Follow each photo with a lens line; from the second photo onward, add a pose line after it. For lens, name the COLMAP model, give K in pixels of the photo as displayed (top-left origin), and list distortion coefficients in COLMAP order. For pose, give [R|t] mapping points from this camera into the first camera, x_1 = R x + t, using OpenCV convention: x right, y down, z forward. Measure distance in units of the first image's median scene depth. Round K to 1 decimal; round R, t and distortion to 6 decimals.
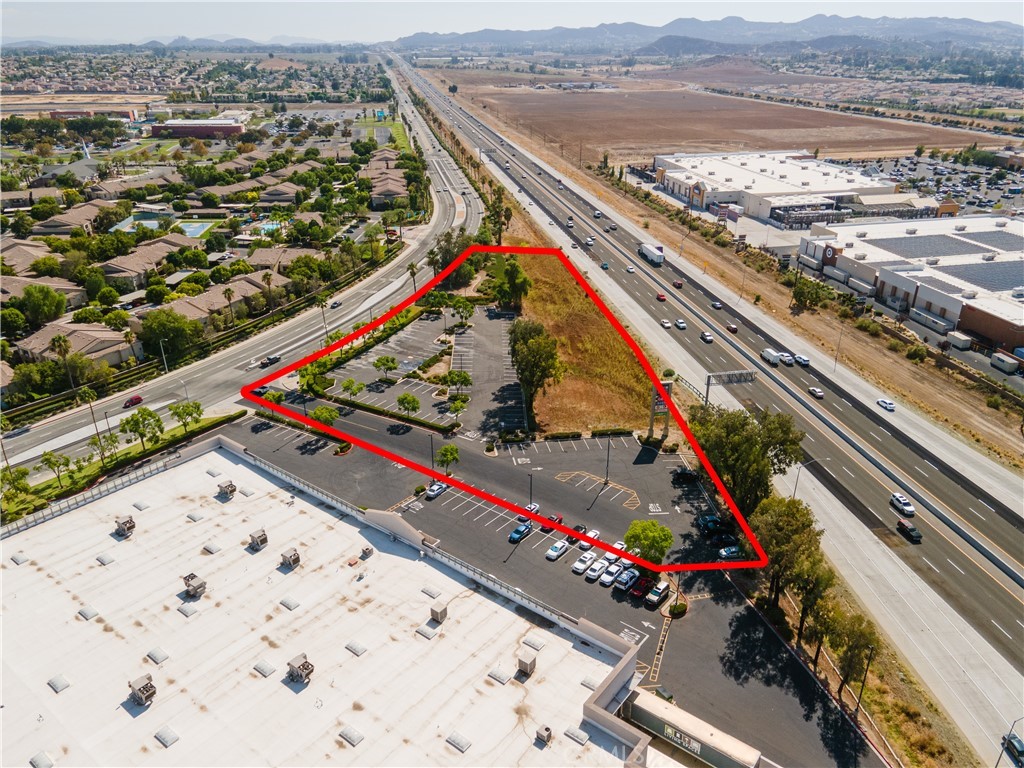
lens RADIAL K [[747.8, 0, 512.0], [0, 747.8, 384.0], [0, 0, 1]] dist [0.020672, 0.042263]
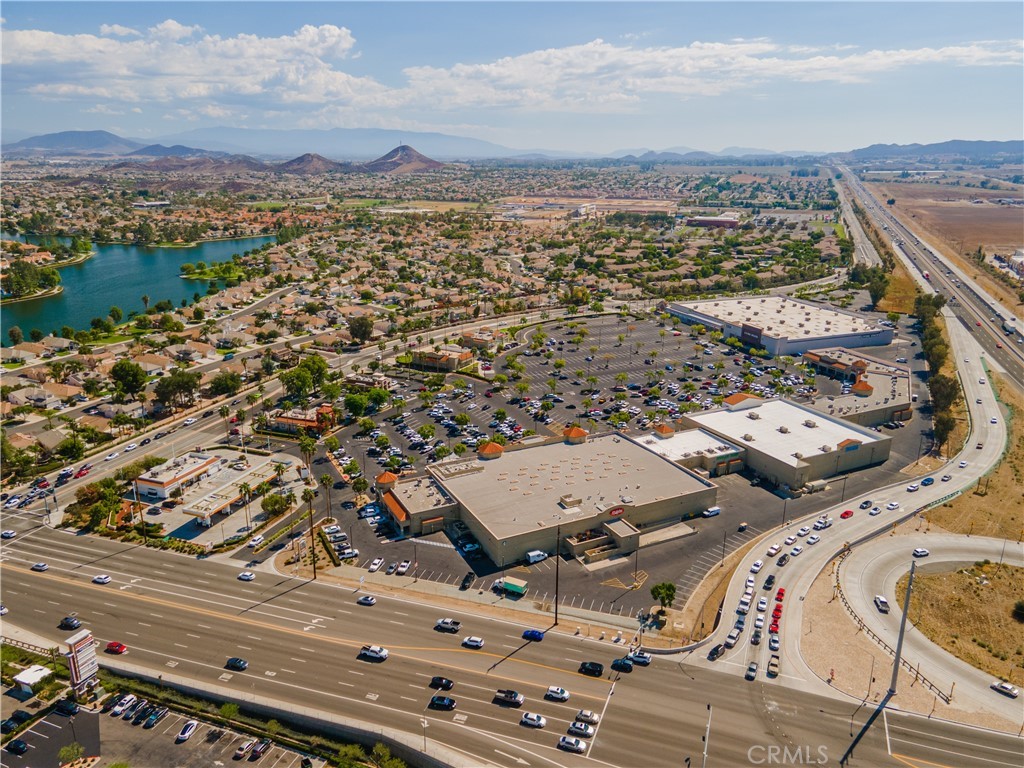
lens RADIAL K [[747.8, 0, 512.0], [0, 747.8, 384.0], [0, 0, 1]] dist [0.020672, 0.042263]
pose [[0.856716, 0.159019, -0.490664, 0.053205], [-0.219122, 0.973385, -0.067130, 0.145300], [0.466930, 0.165026, 0.868759, -0.390904]]
